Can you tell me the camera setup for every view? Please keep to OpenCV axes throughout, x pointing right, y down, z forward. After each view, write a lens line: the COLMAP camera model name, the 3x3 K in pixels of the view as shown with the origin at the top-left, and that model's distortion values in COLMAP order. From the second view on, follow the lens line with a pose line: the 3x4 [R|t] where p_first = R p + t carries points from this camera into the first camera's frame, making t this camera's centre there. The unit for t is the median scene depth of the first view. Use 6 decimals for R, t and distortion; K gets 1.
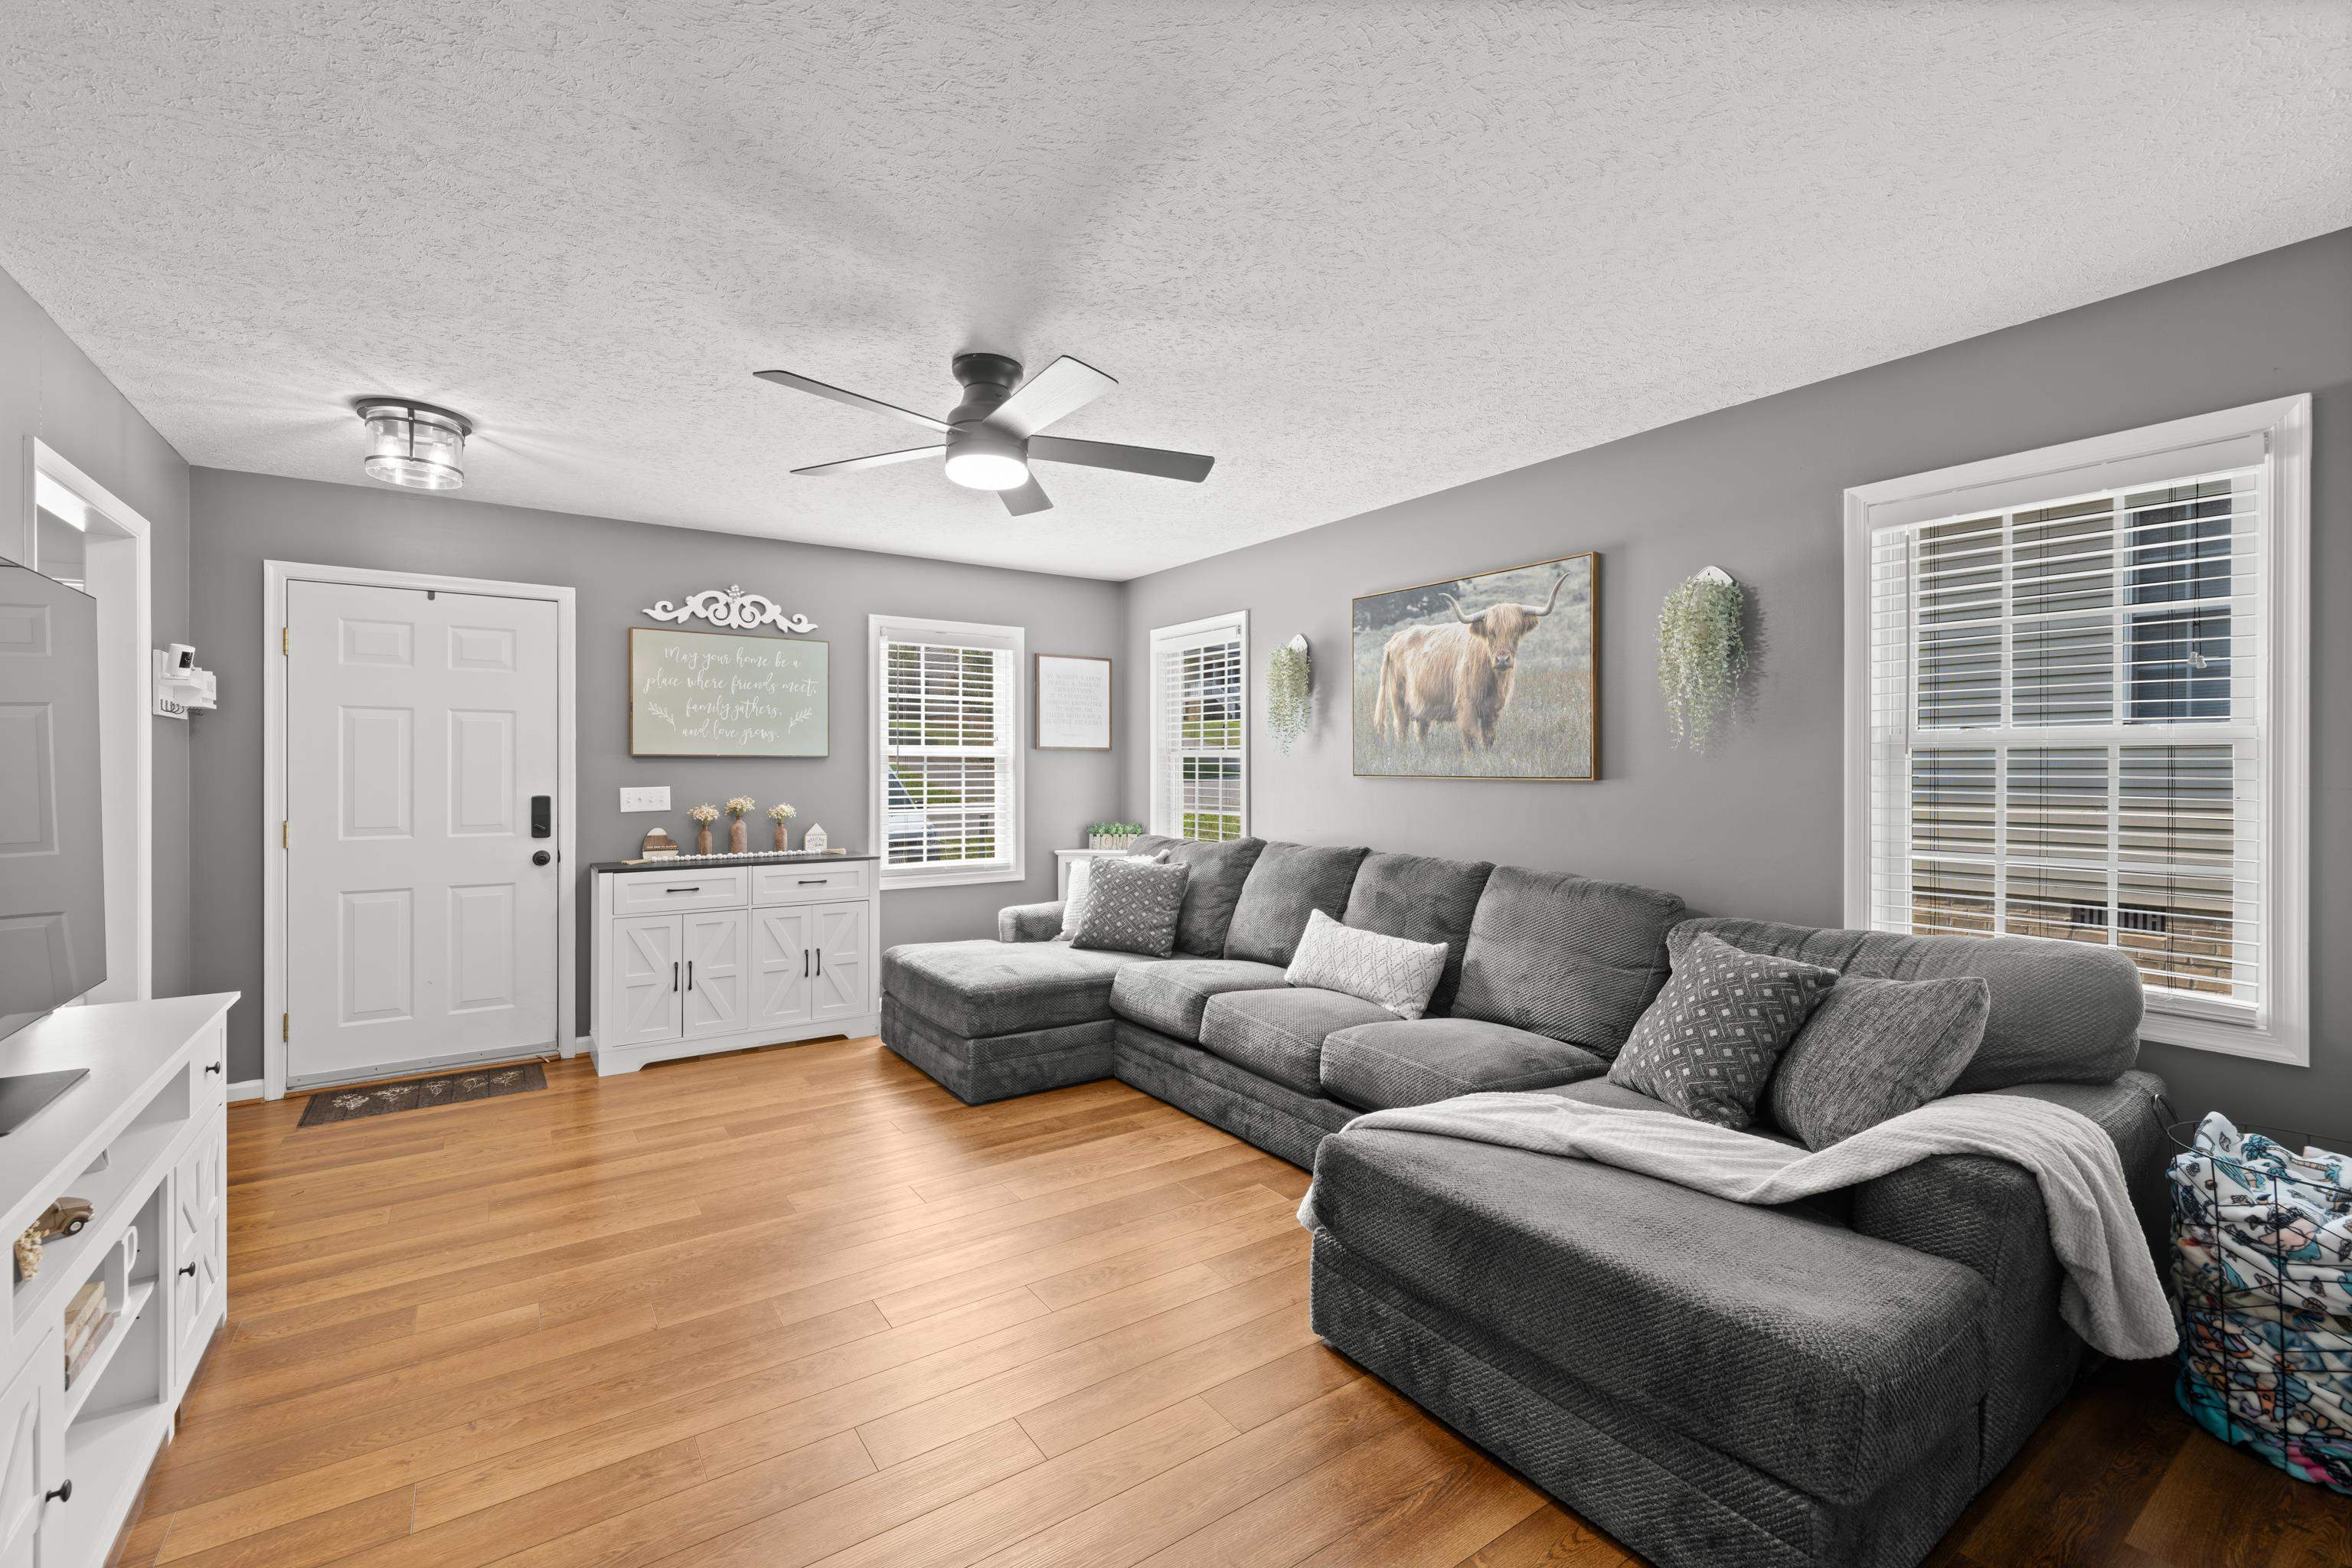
lens RADIAL K [[1004.1, 0, 1177.9], [0, 1004.1, 775.5], [0, 0, 1]] dist [0.001568, -0.000051]
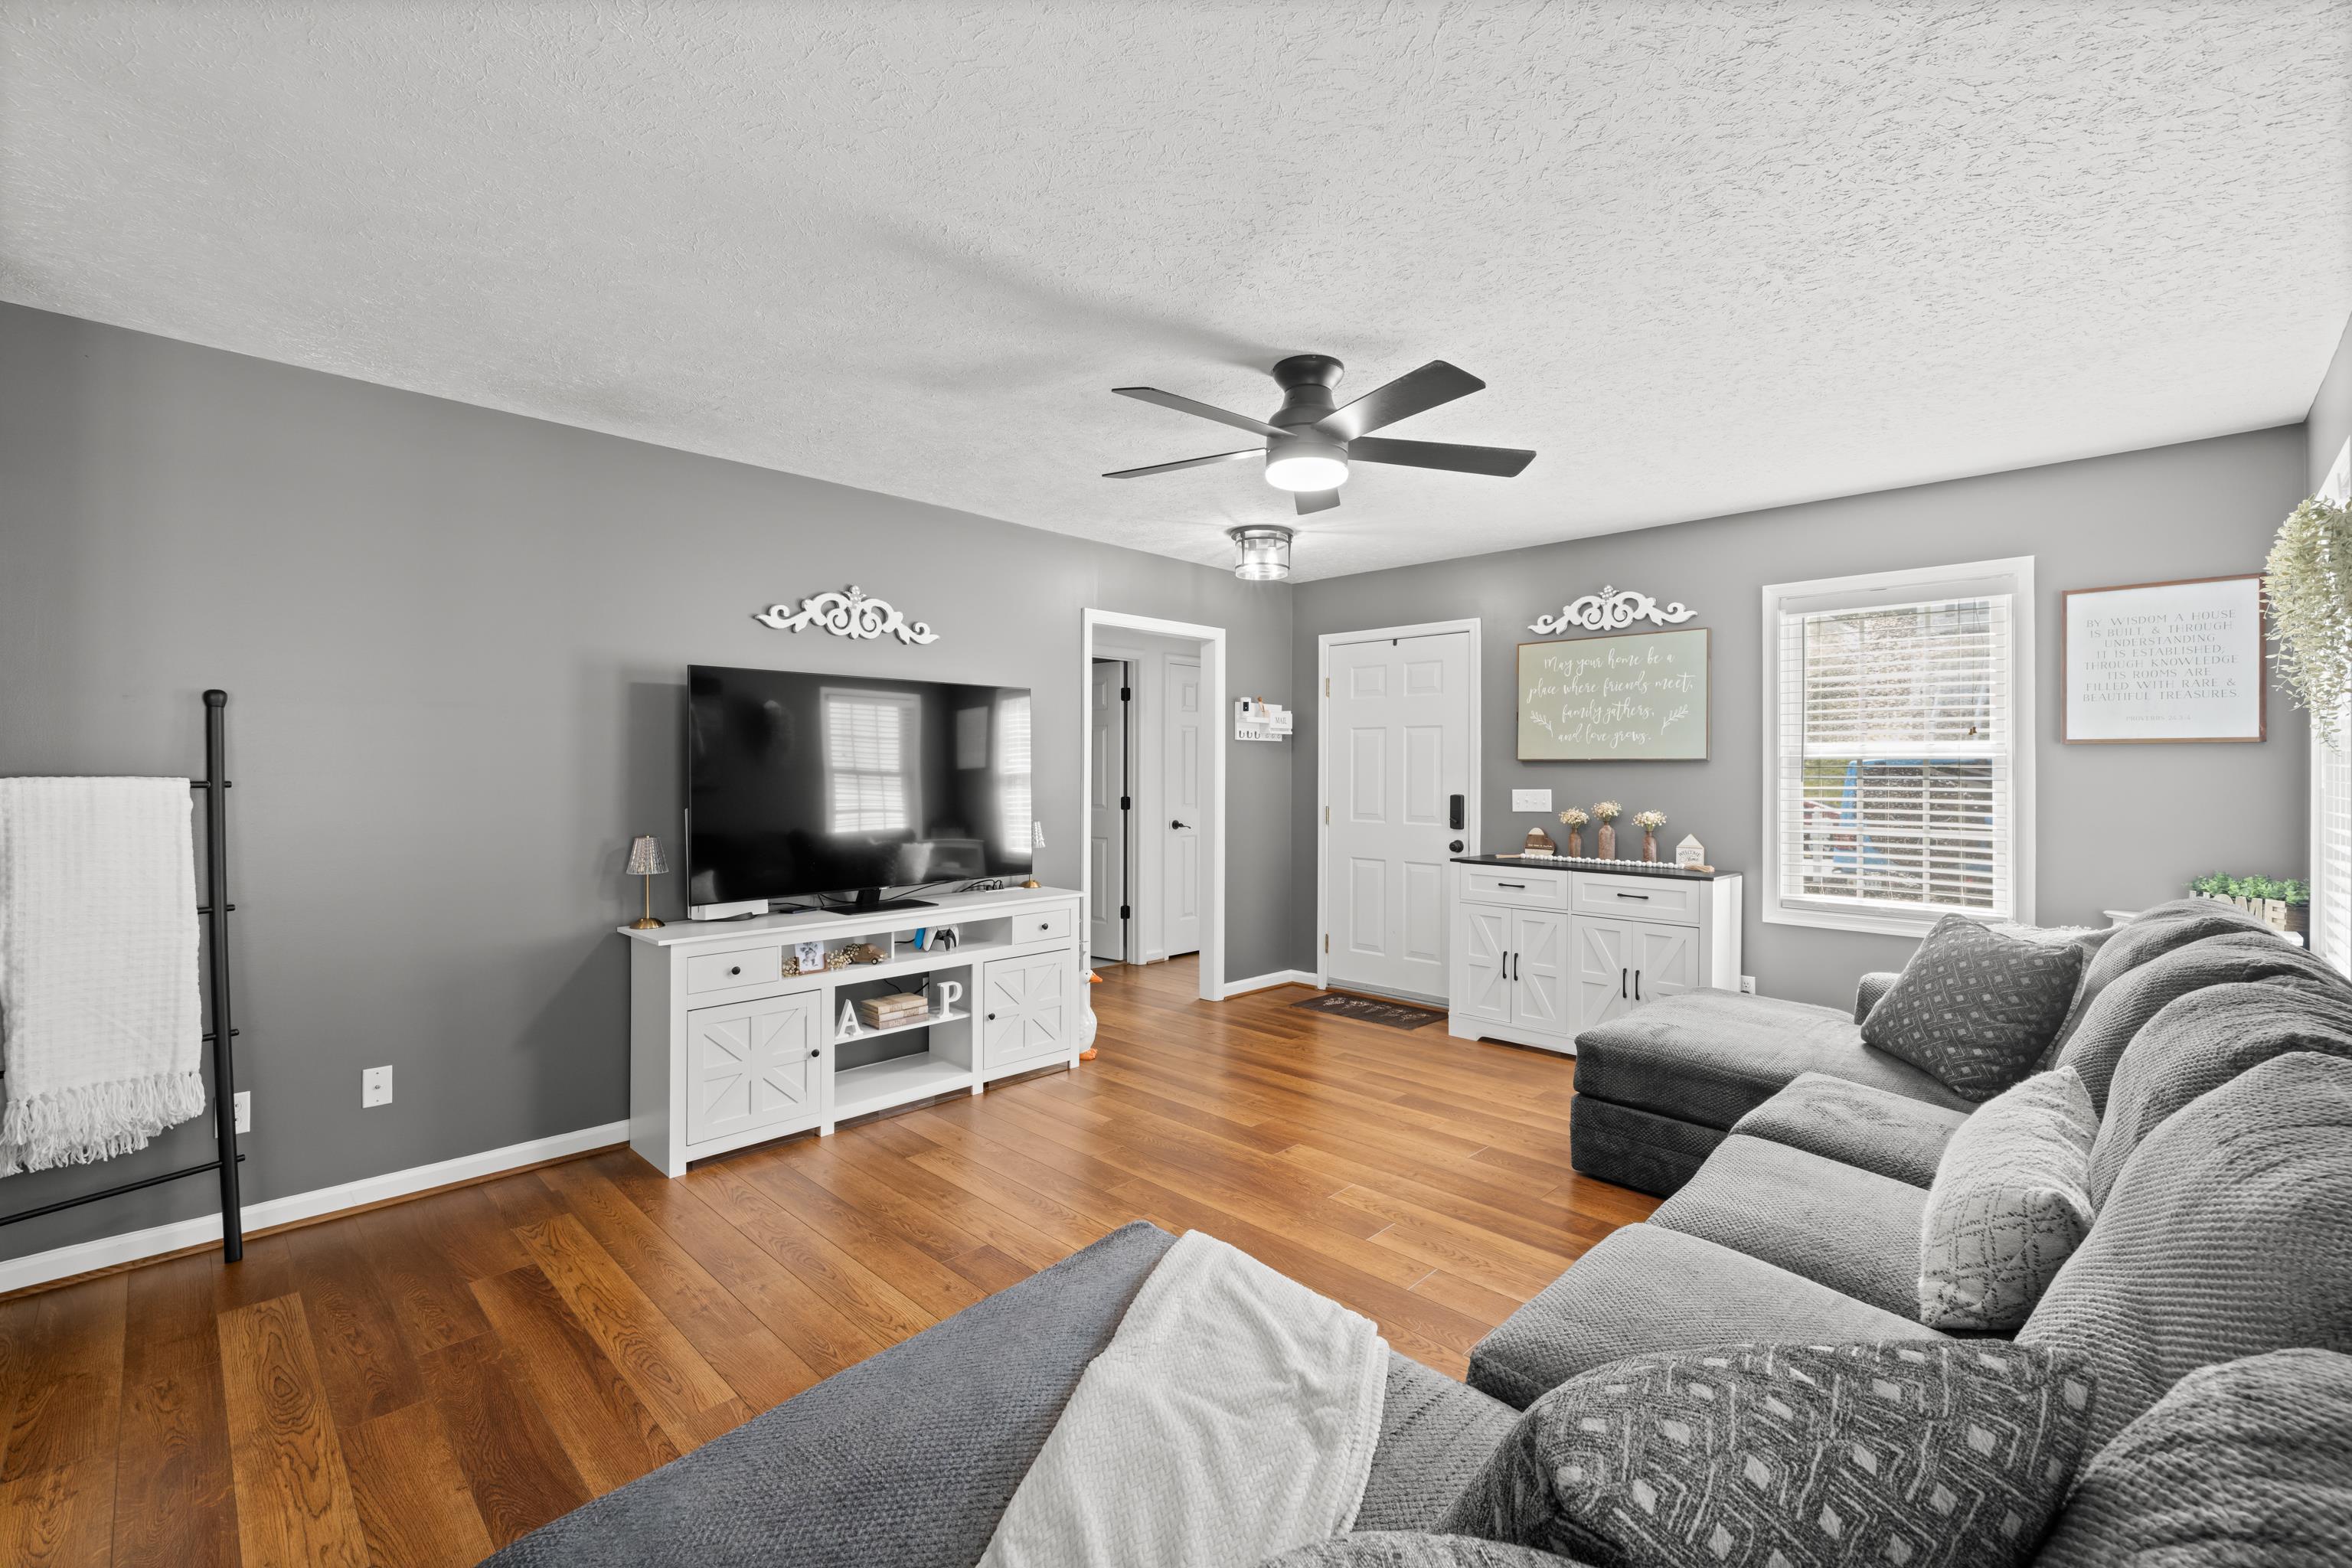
lens RADIAL K [[1004.1, 0, 1178.4], [0, 1004.1, 774.7], [0, 0, 1]] dist [0.001568, -0.000051]
pose [[0.190262, 0.006032, -0.981715, 0.456660], [-0.009288, 0.999947, 0.004344, -0.005472], [0.981689, 0.008292, 0.190308, 0.413163]]
